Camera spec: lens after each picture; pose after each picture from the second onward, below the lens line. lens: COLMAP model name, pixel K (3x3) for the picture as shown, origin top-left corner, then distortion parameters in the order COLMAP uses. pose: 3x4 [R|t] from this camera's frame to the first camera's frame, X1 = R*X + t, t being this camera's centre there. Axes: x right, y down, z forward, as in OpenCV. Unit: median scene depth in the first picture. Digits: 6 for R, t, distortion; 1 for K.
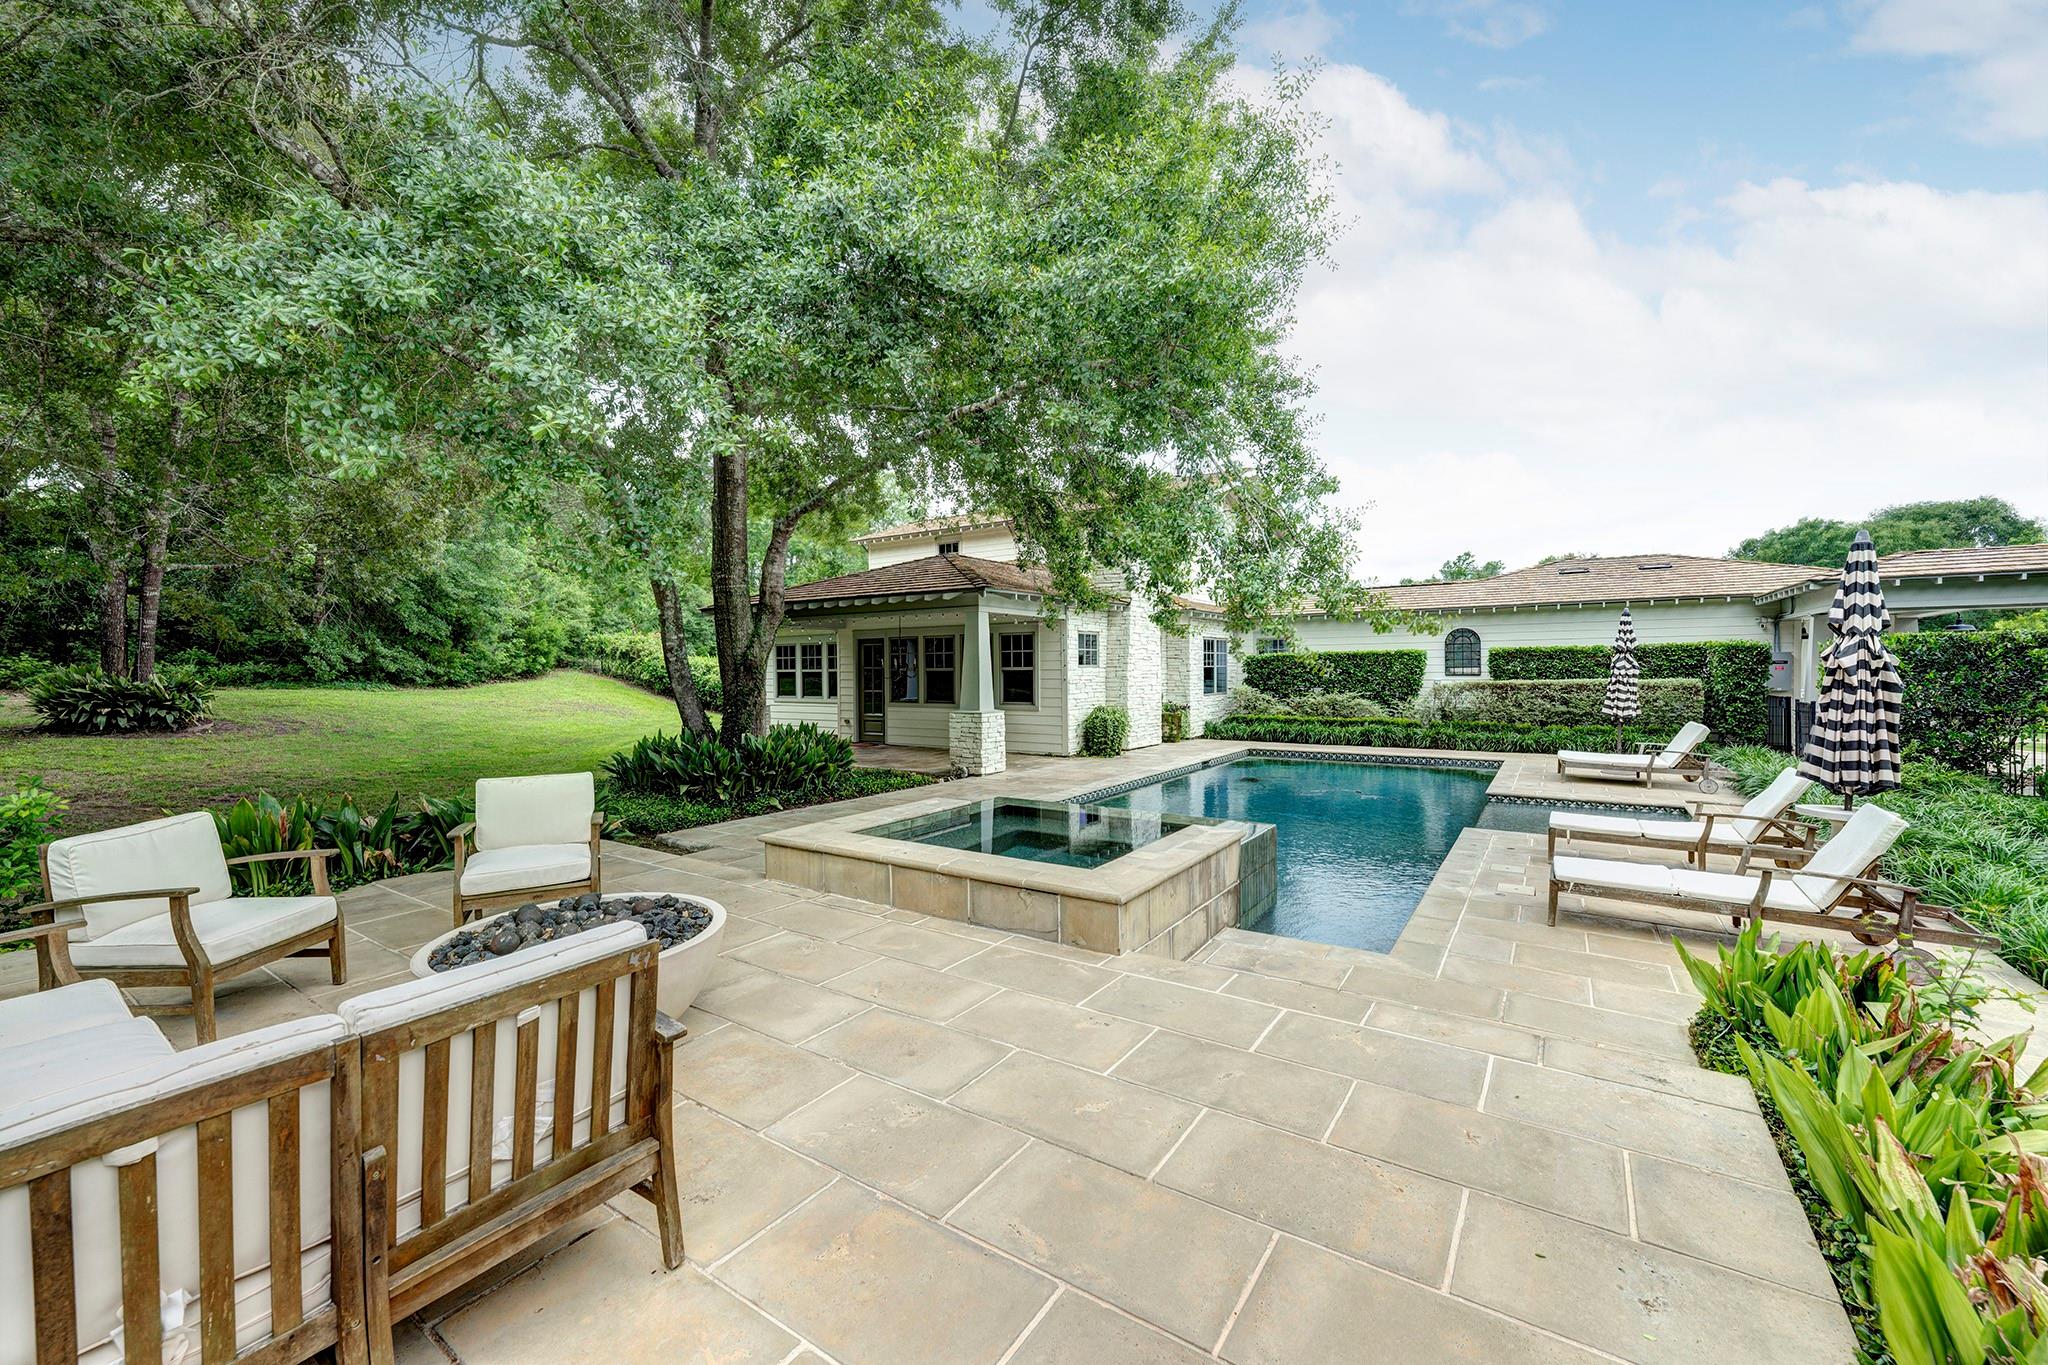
lens RADIAL K [[829.1, 0, 1024.0], [0, 829.1, 682.5], [0, 0, 1]] dist [-0.002967, -0.000236]
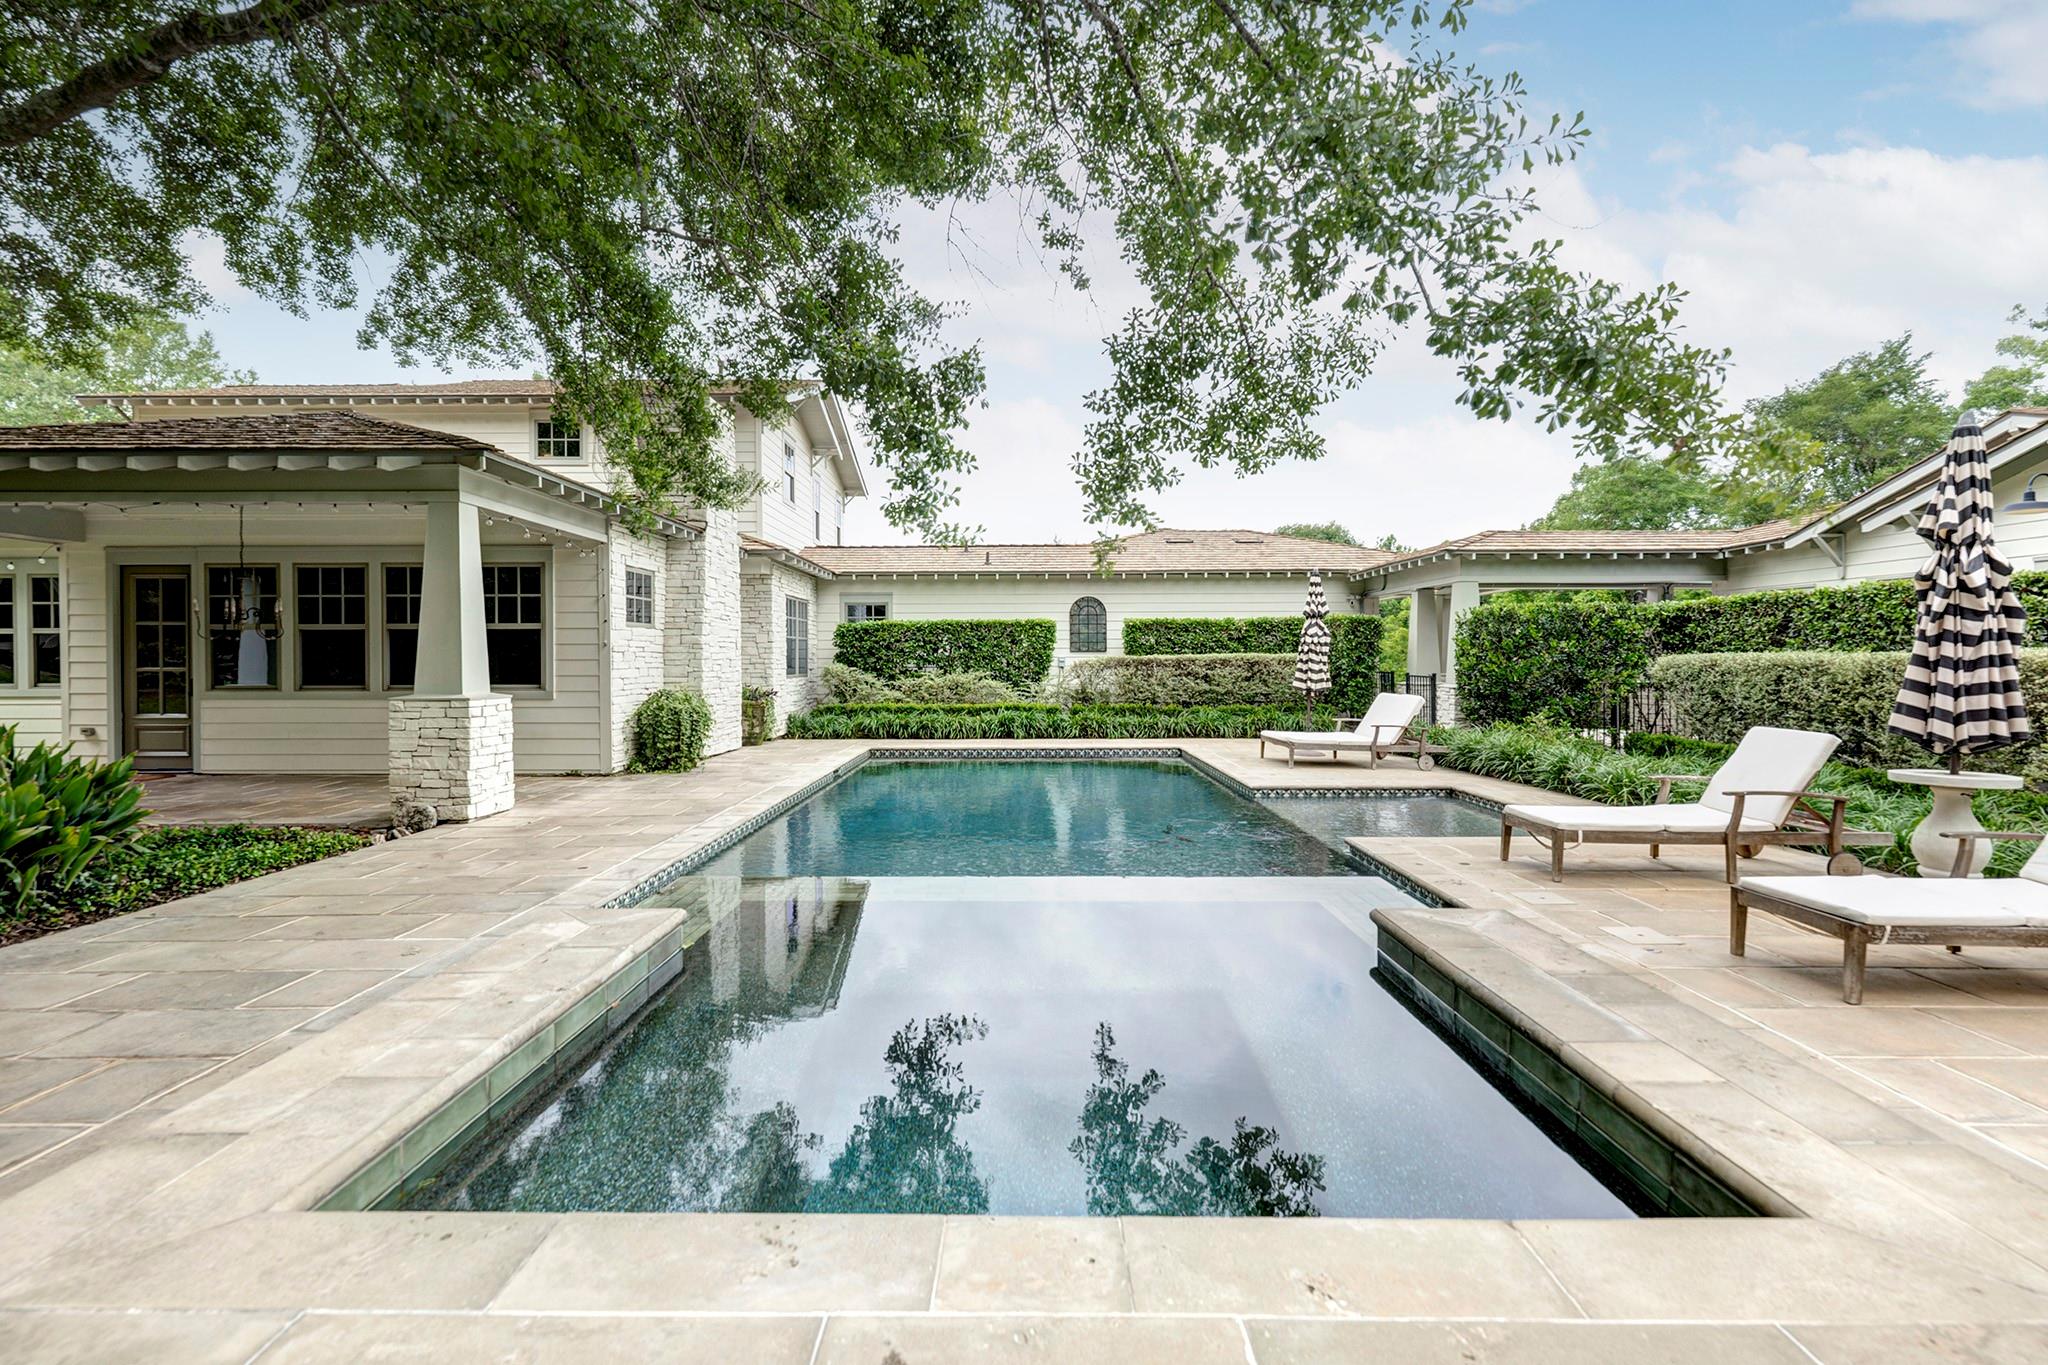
lens RADIAL K [[941.1, 0, 1023.6], [0, 941.1, 671.1], [0, 0, 1]] dist [-0.001734, -0.000159]
pose [[0.830622, -0.000313, 0.556837, -0.072248], [0.005763, 0.999951, -0.008035, 0.020999], [-0.556807, 0.009883, 0.830583, 0.261093]]
